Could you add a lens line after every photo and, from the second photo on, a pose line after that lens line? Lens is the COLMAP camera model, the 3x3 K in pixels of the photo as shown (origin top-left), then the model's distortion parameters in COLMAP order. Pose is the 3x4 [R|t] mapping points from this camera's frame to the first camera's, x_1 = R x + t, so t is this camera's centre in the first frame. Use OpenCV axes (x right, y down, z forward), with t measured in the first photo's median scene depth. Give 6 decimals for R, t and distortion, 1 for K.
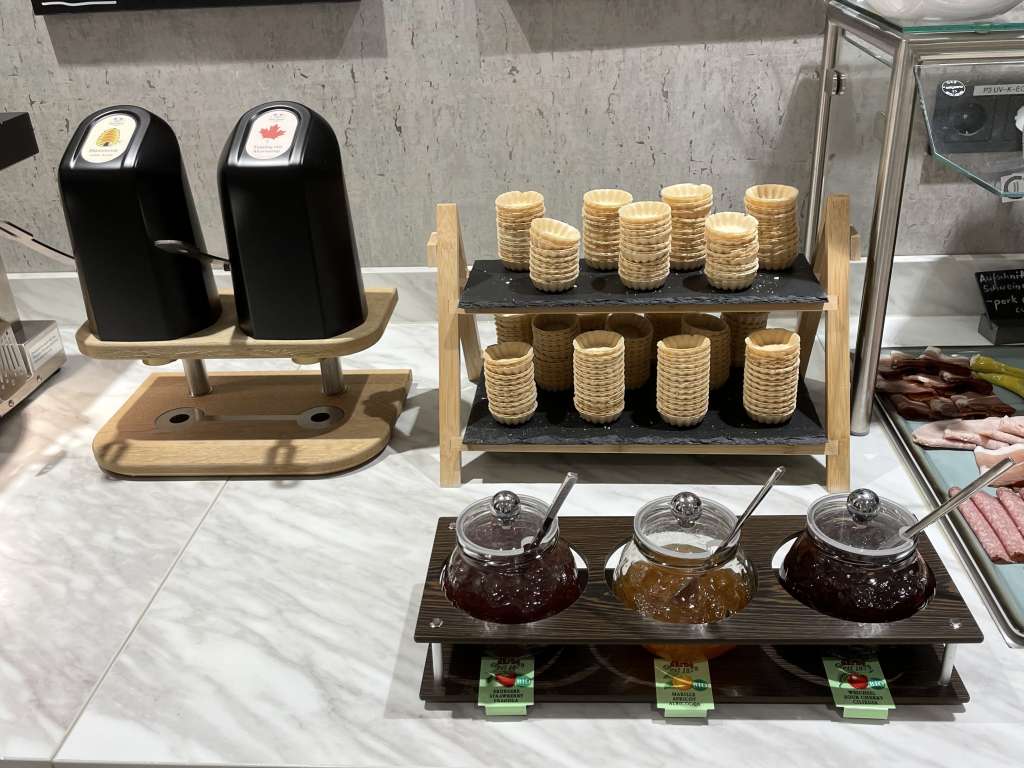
lens RADIAL K [[935.6, 0, 514.8], [0, 935.6, 377.9], [0, 0, 1]] dist [0.007059, 0.000000]
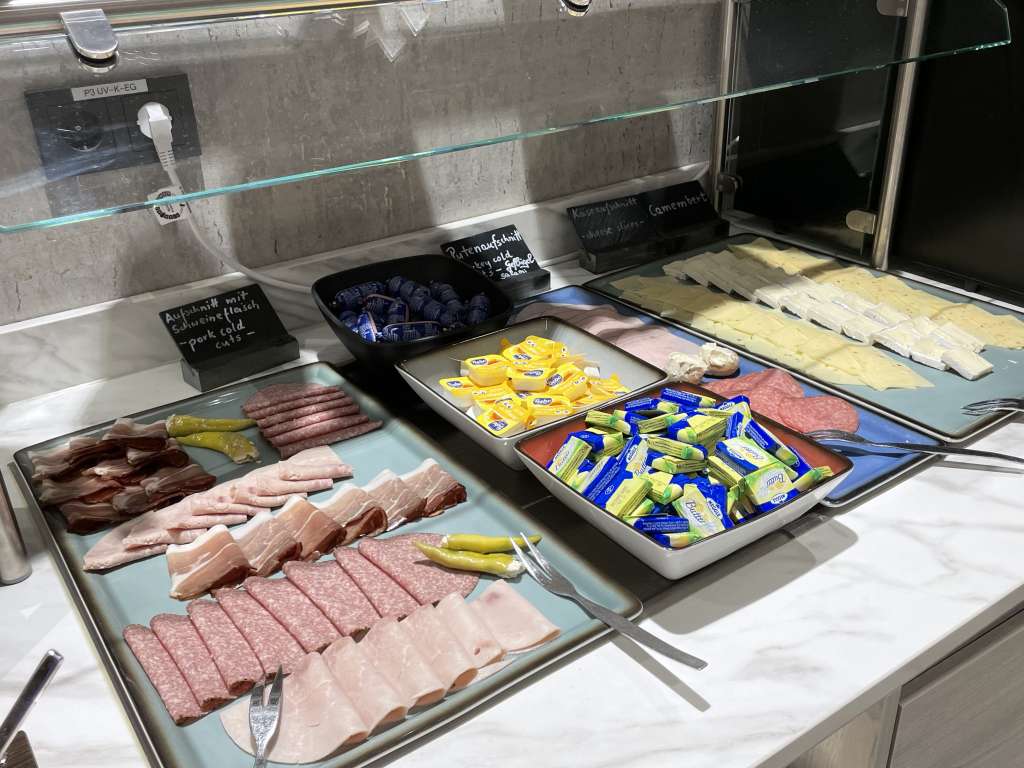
lens RADIAL K [[935.6, 0, 510.7], [0, 935.6, 386.6], [0, 0, 1]] dist [0.007059, 0.000000]
pose [[0.776260, -0.264740, 0.572131, 0.275003], [0.276832, 0.958514, 0.067927, -0.023398], [-0.566379, 0.105656, 0.817344, 0.182456]]
